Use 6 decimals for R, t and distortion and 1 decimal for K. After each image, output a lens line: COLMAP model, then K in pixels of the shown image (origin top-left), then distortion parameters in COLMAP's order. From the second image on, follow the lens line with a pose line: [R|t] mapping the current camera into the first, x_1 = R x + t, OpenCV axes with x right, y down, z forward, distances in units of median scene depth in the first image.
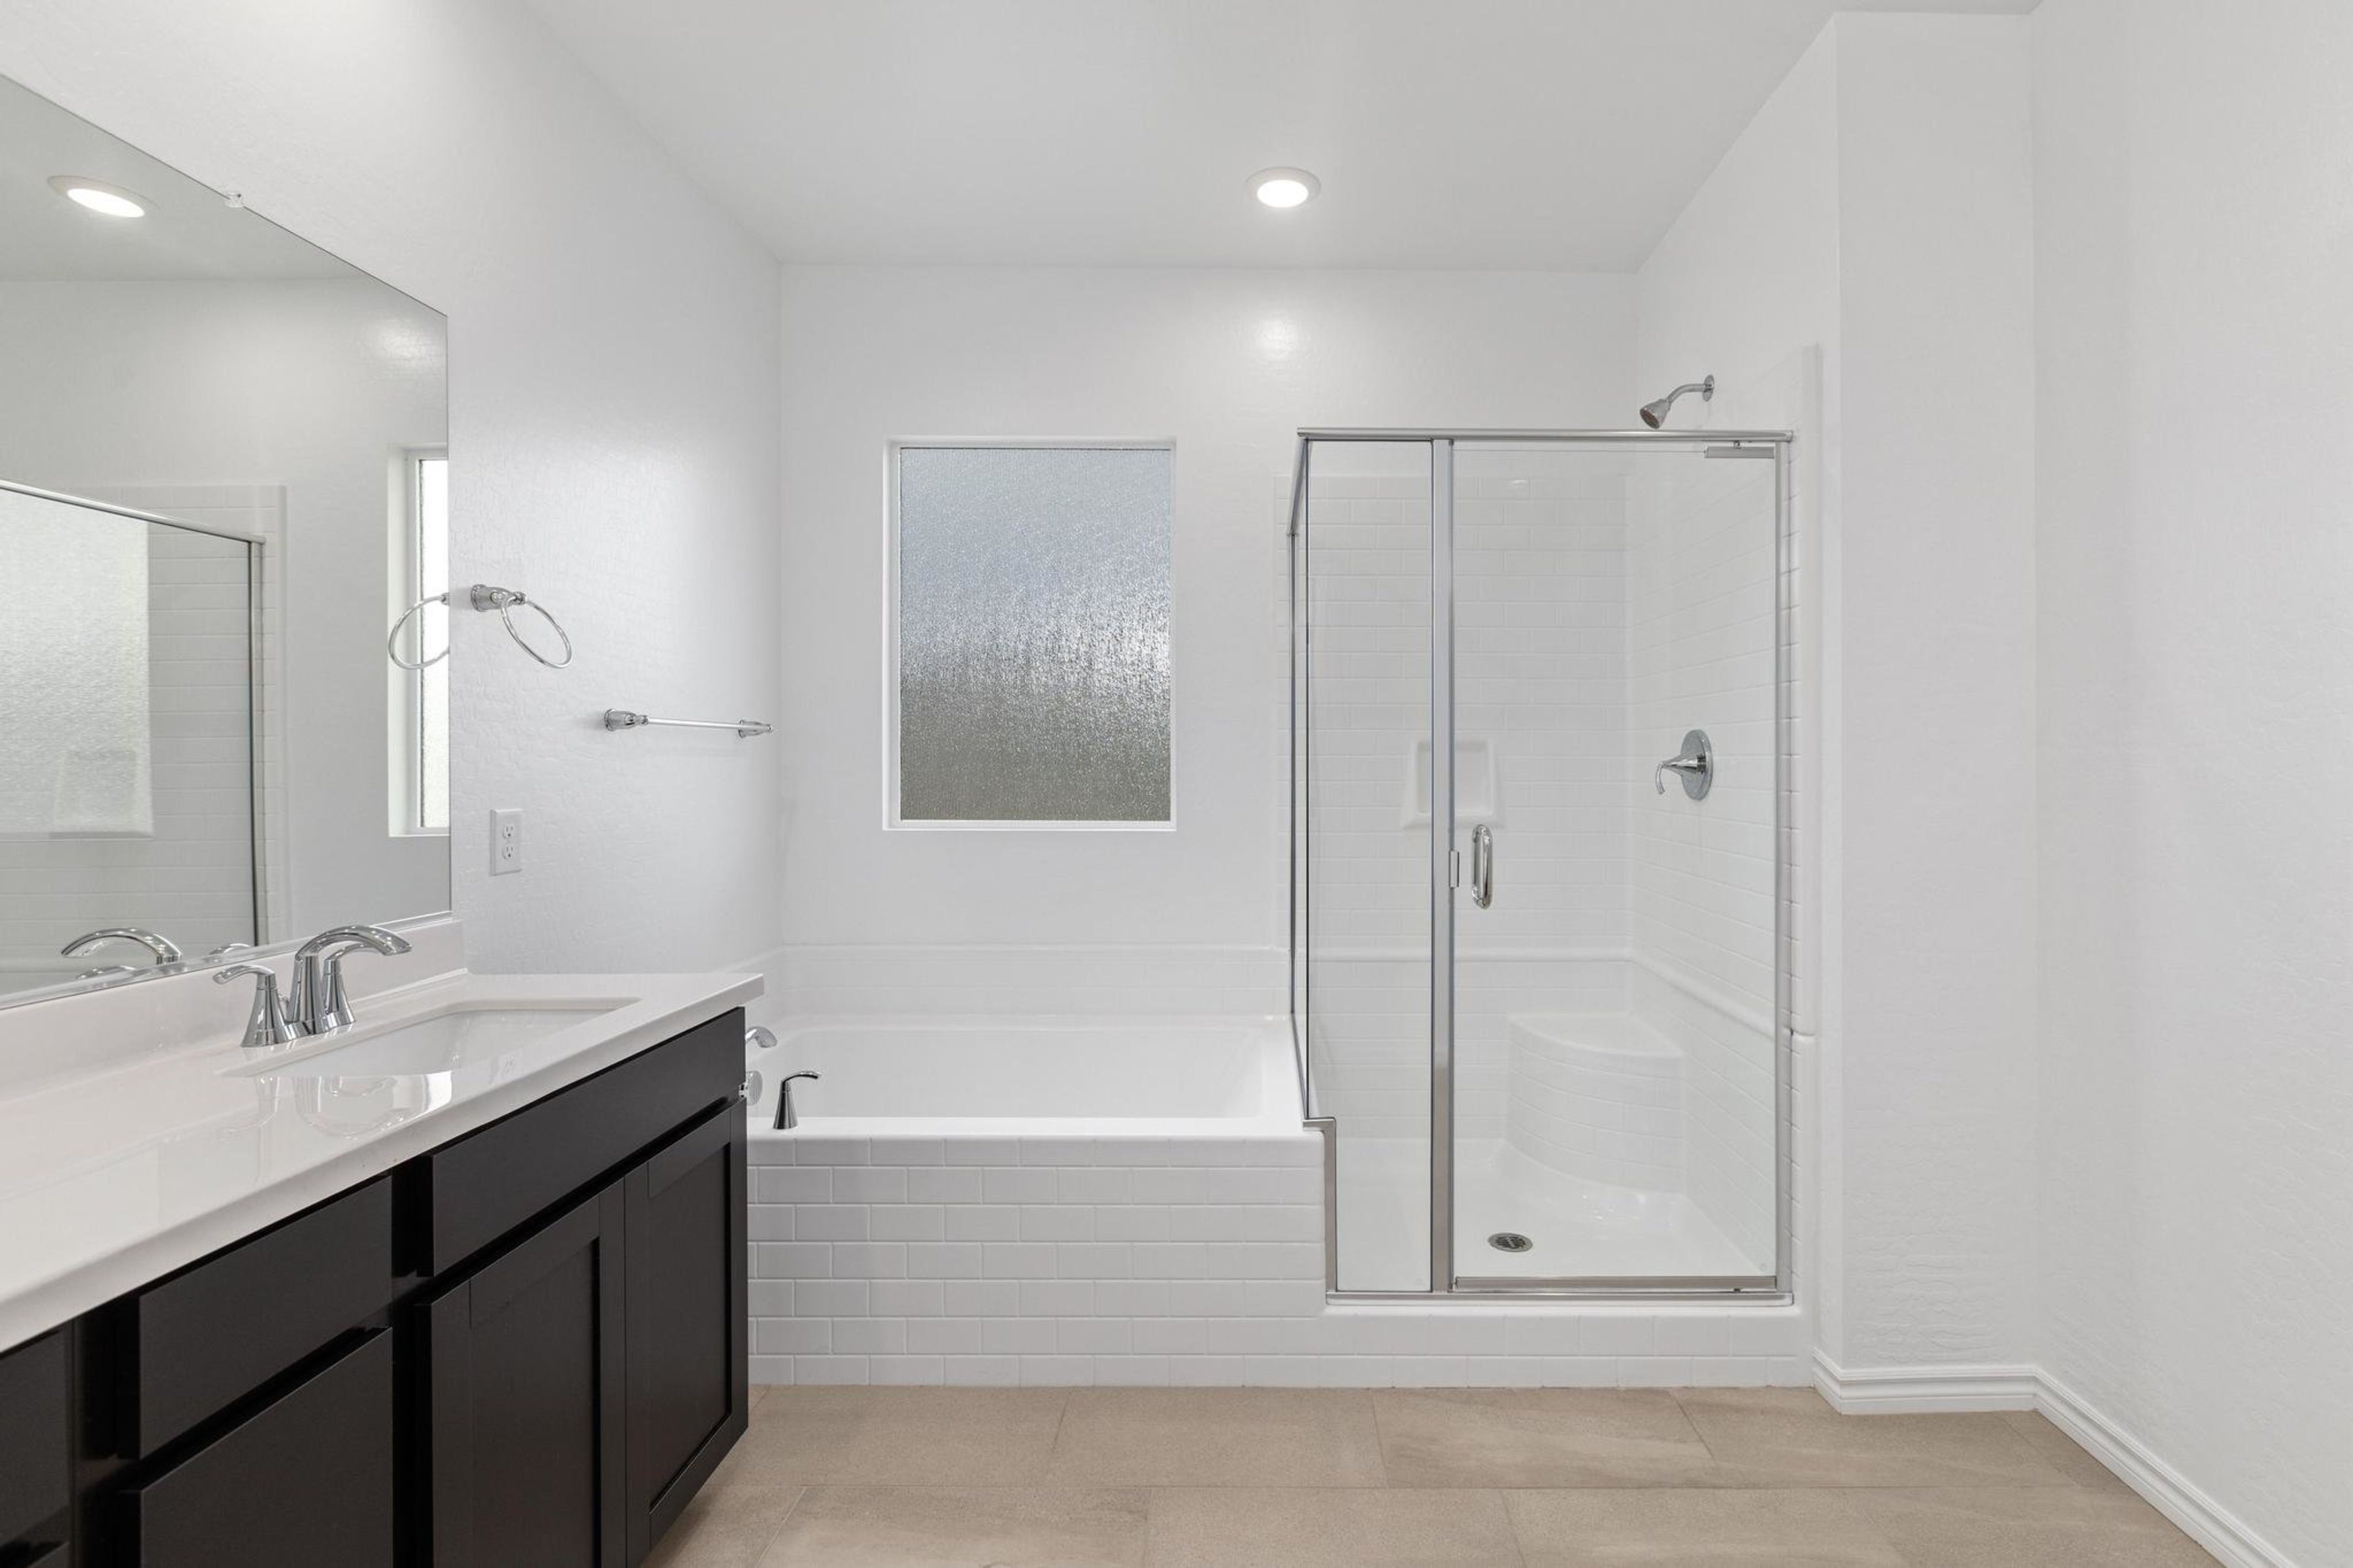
lens RADIAL K [[1096.1, 0, 1177.8], [0, 1096.1, 764.2], [0, 0, 1]] dist [-0.002240, -0.000509]
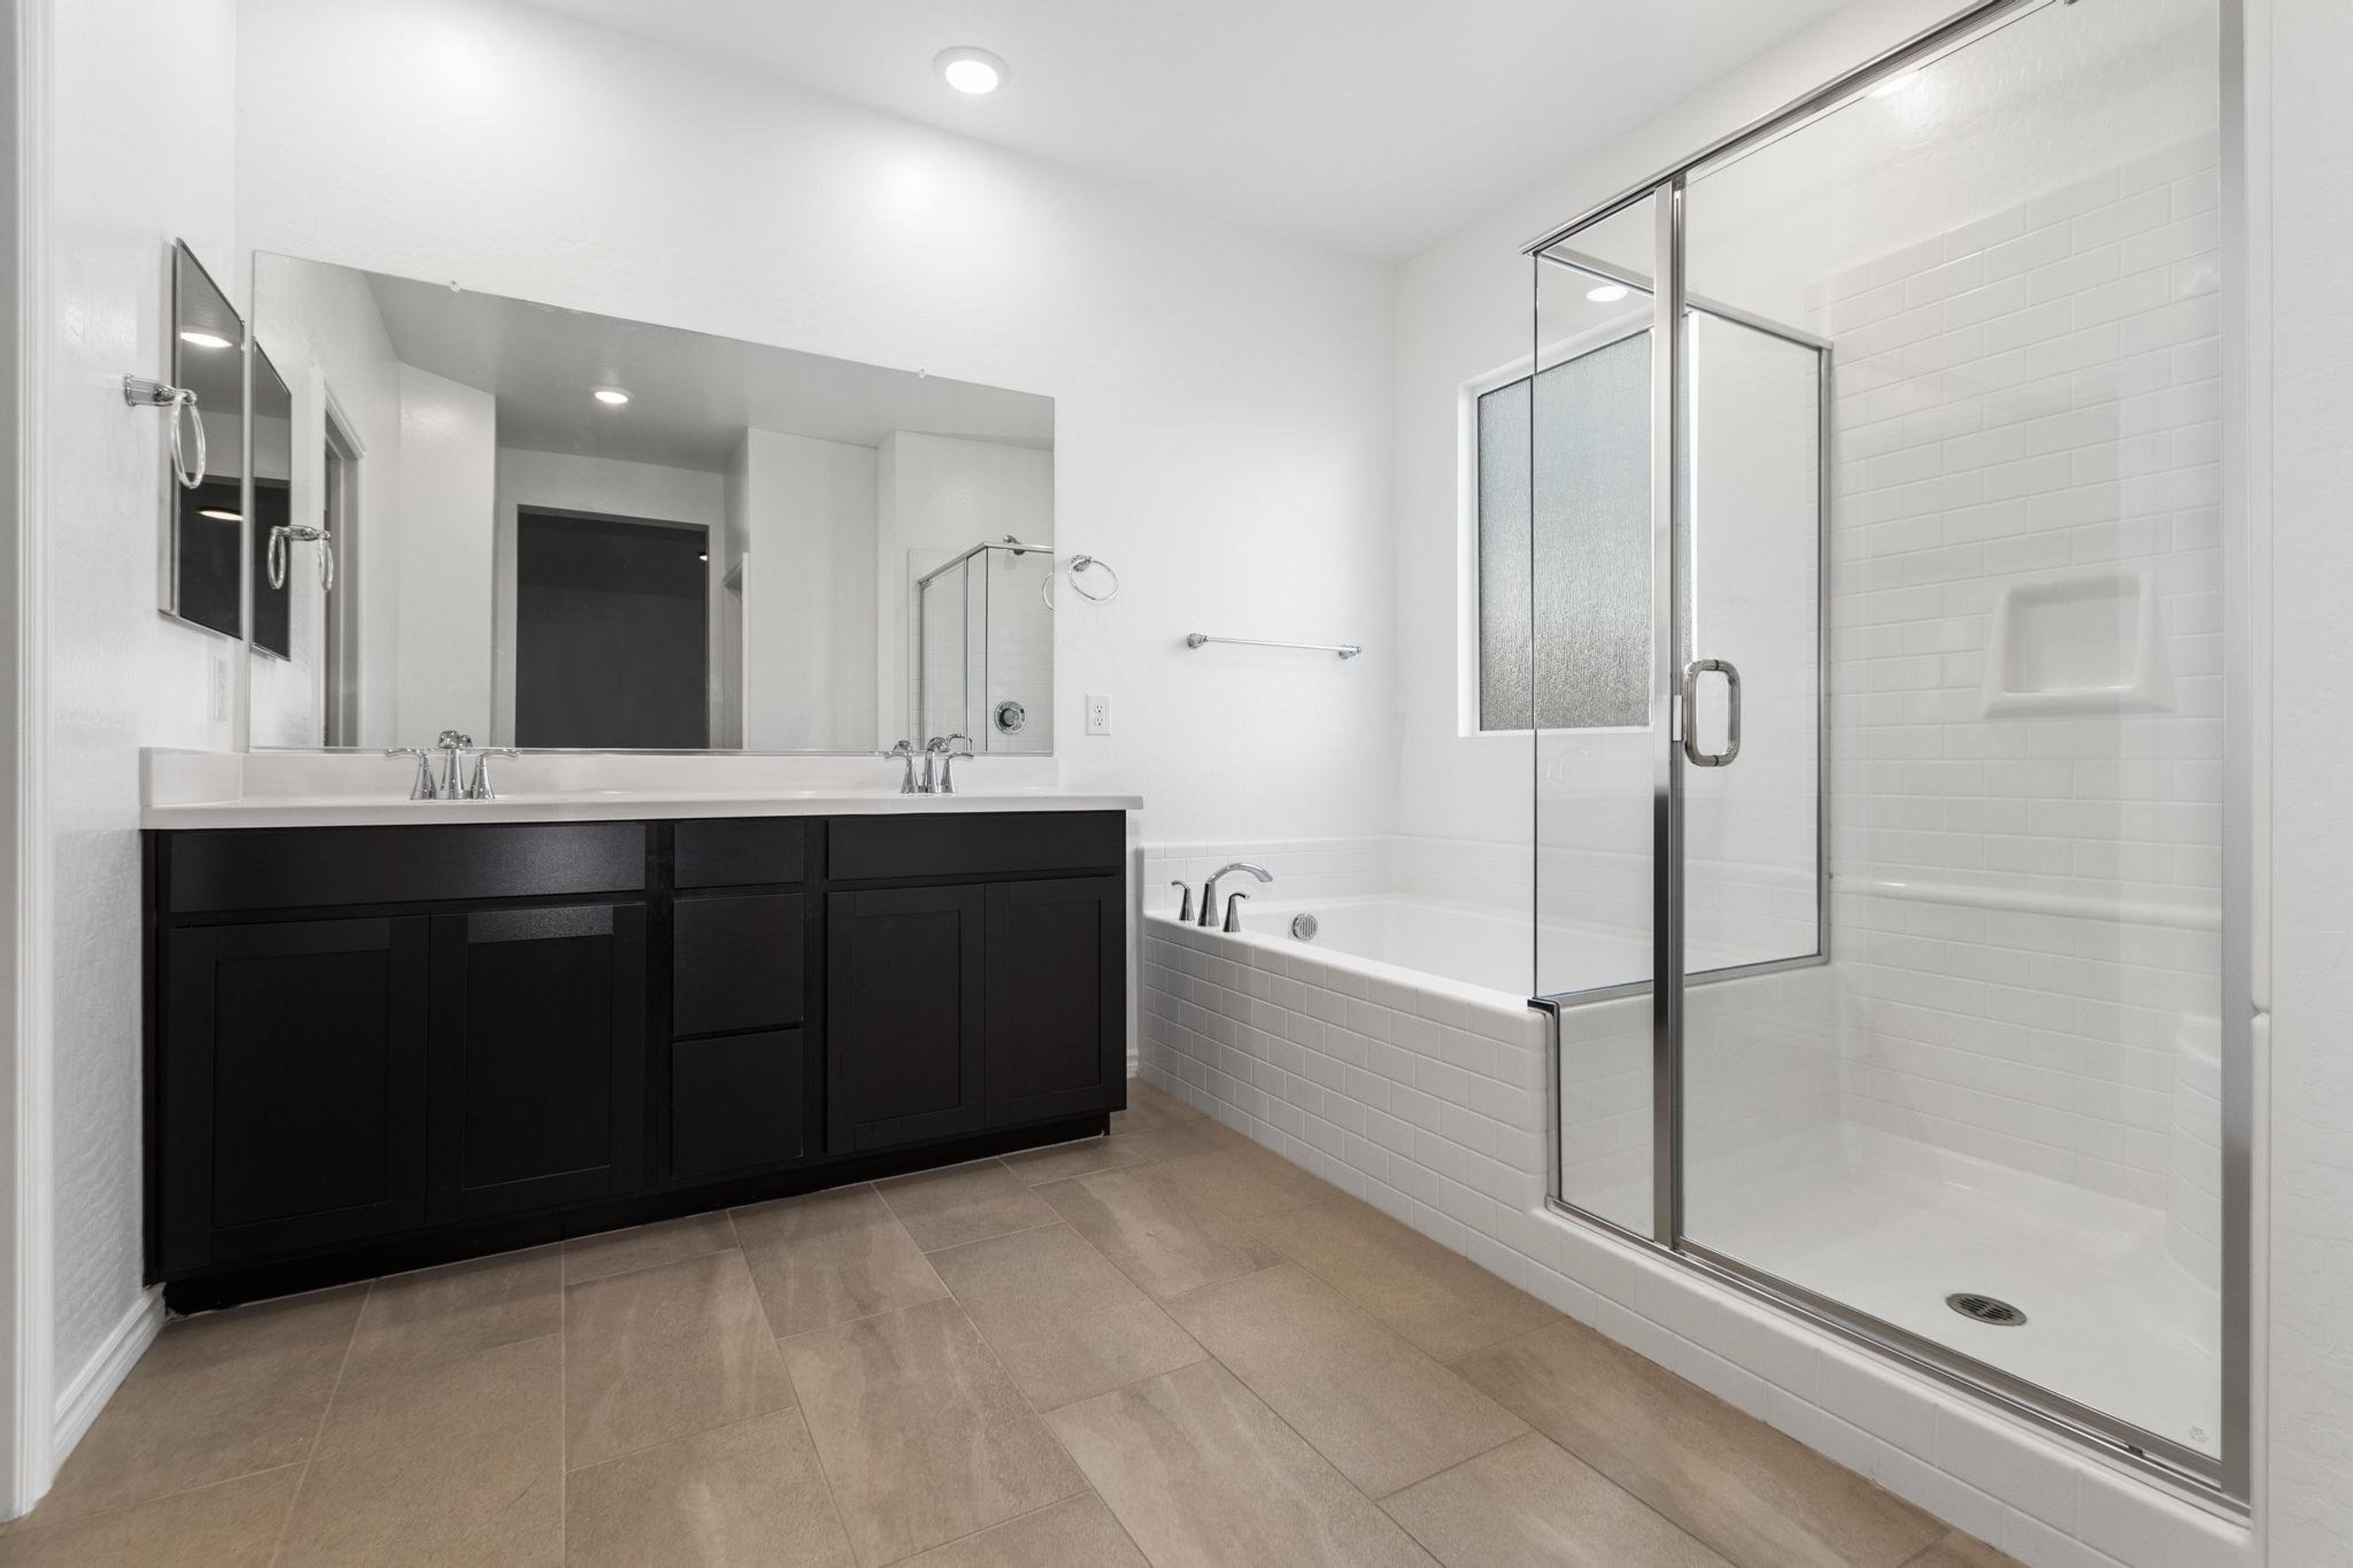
lens RADIAL K [[1039.5, 0, 1174.6], [0, 1039.5, 763.9], [0, 0, 1]] dist [-0.001177, -0.000299]
pose [[0.518843, 0.006821, -0.854842, 0.701617], [-0.013388, 0.999910, -0.000147, 0.132854], [0.854765, 0.011521, 0.518888, 0.293529]]
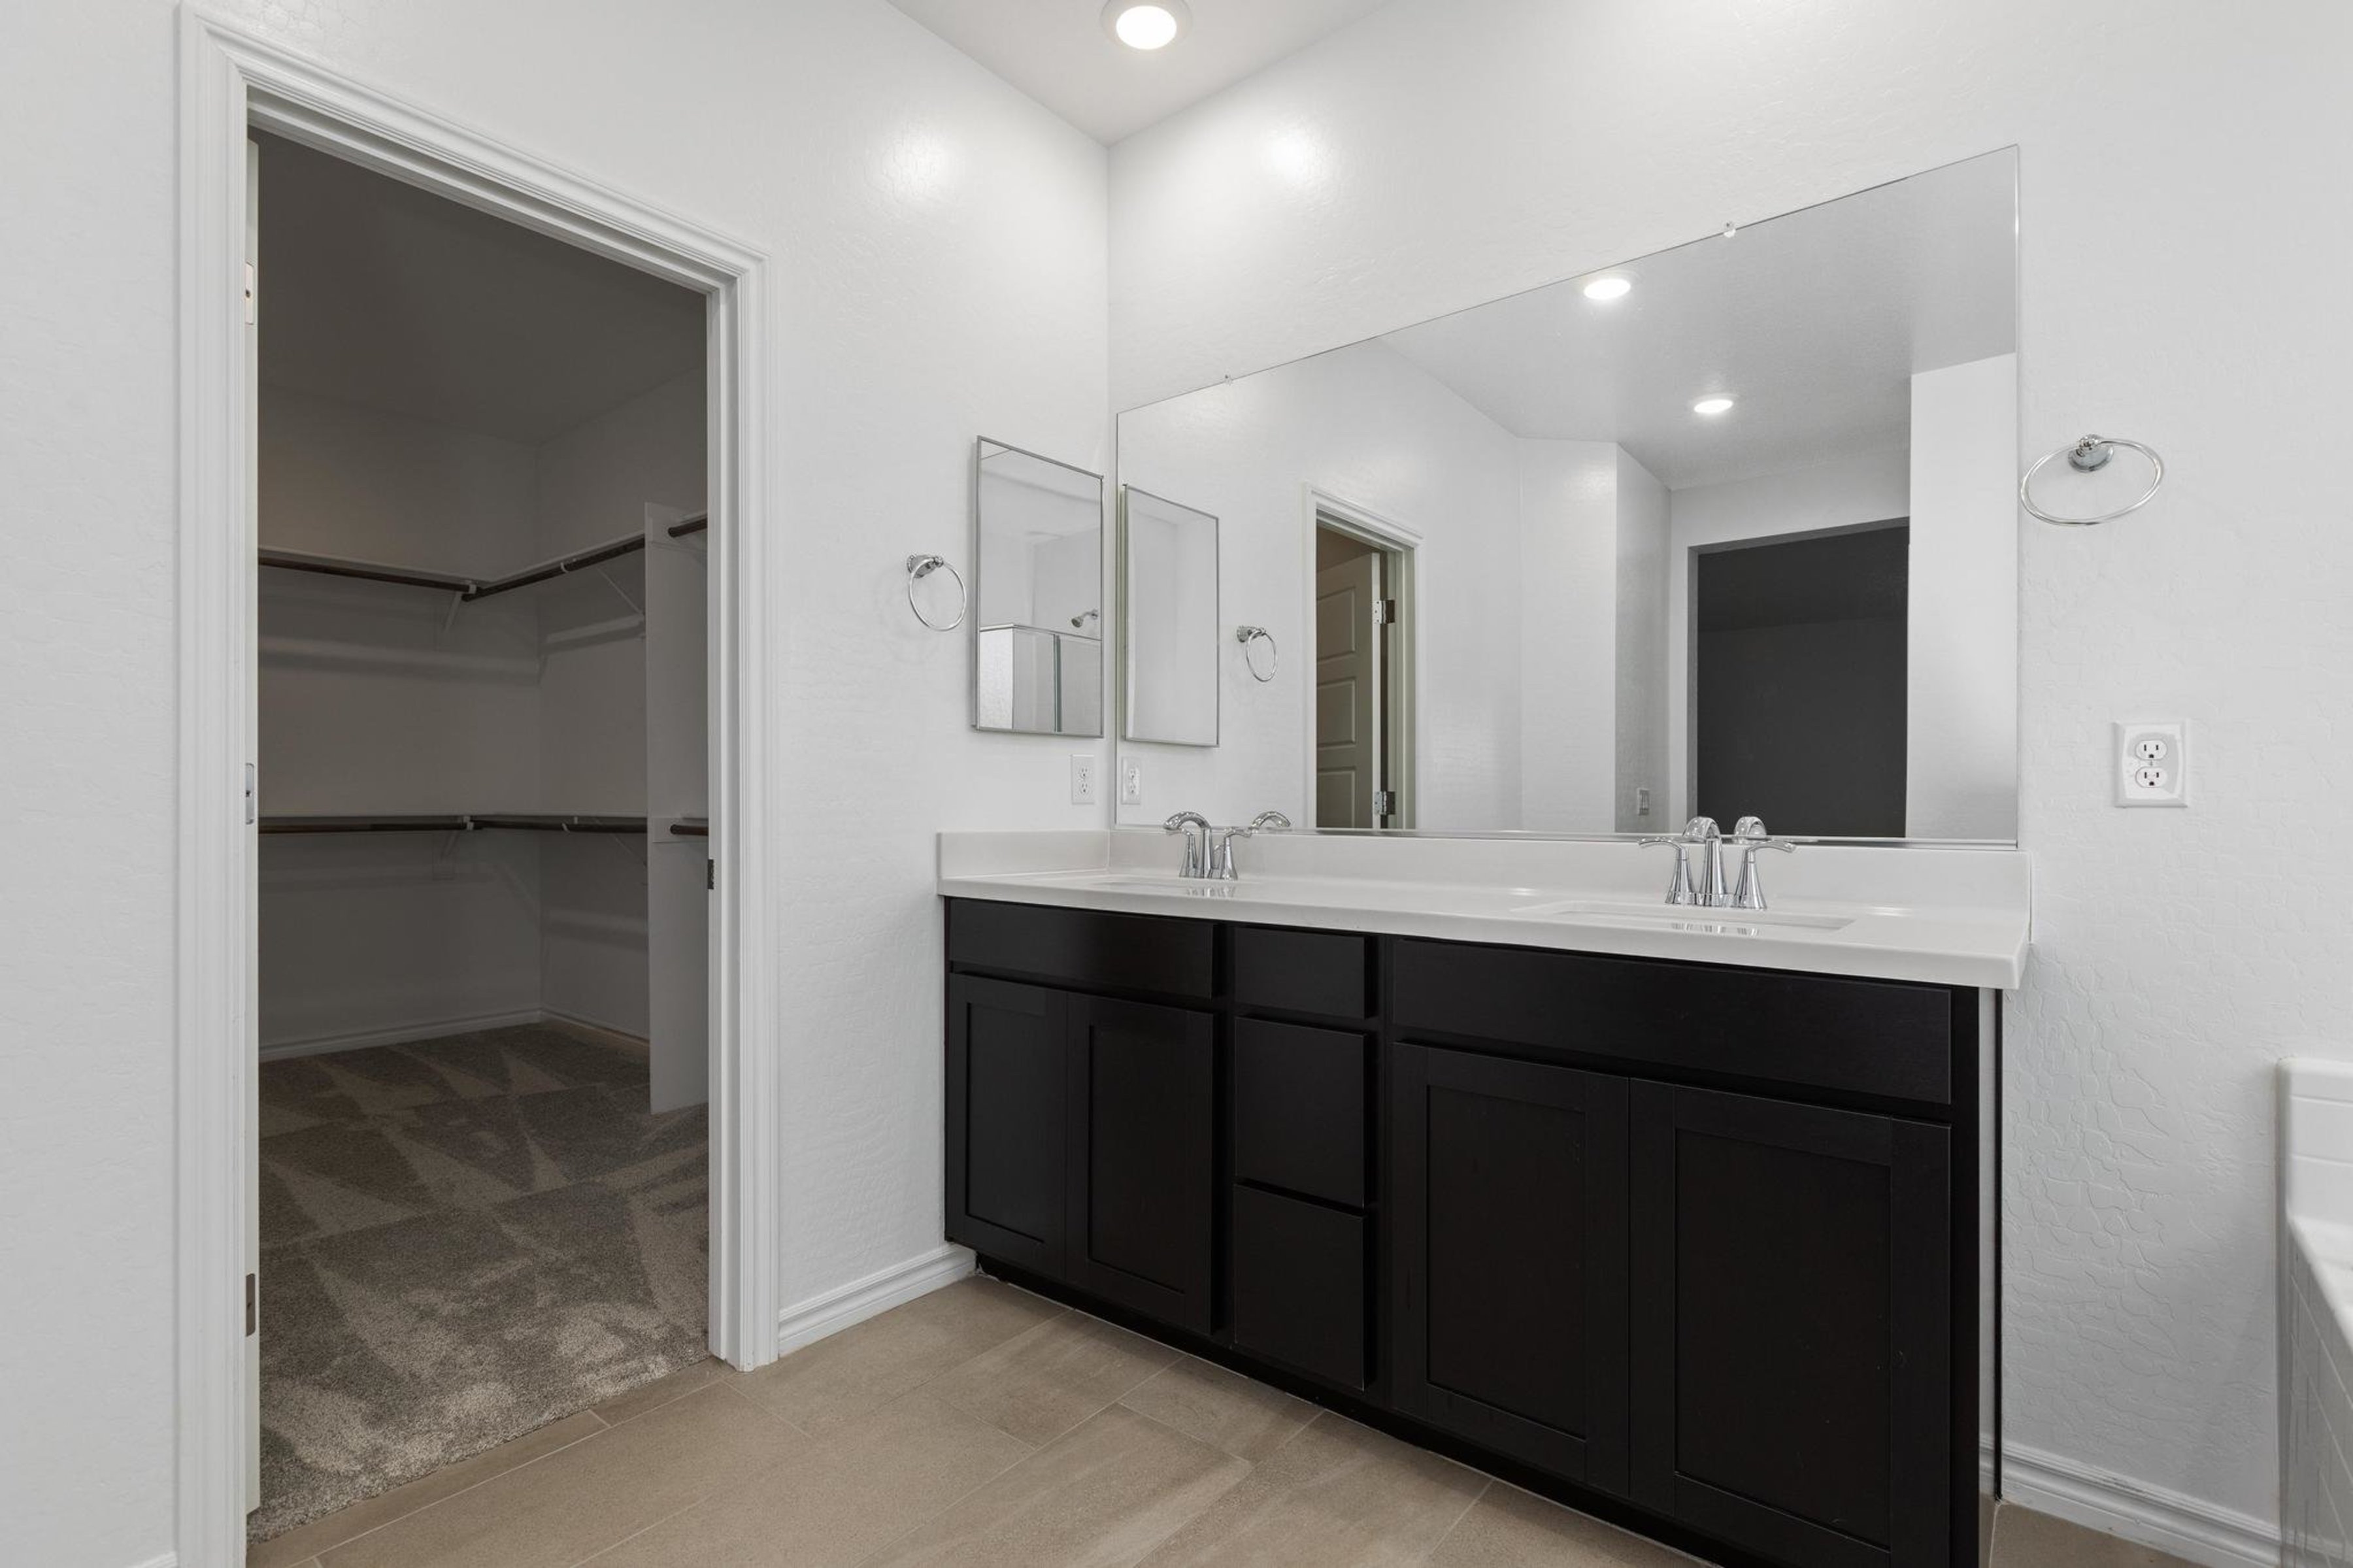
lens RADIAL K [[1083.2, 0, 1225.5], [0, 1083.2, 789.2], [0, 0, 1]] dist [-0.001407, -0.000456]
pose [[-0.597802, -0.002822, -0.801639, 0.343748], [-0.006309, 0.999979, 0.001184, 0.086759], [0.801619, 0.005765, -0.597807, 0.886898]]
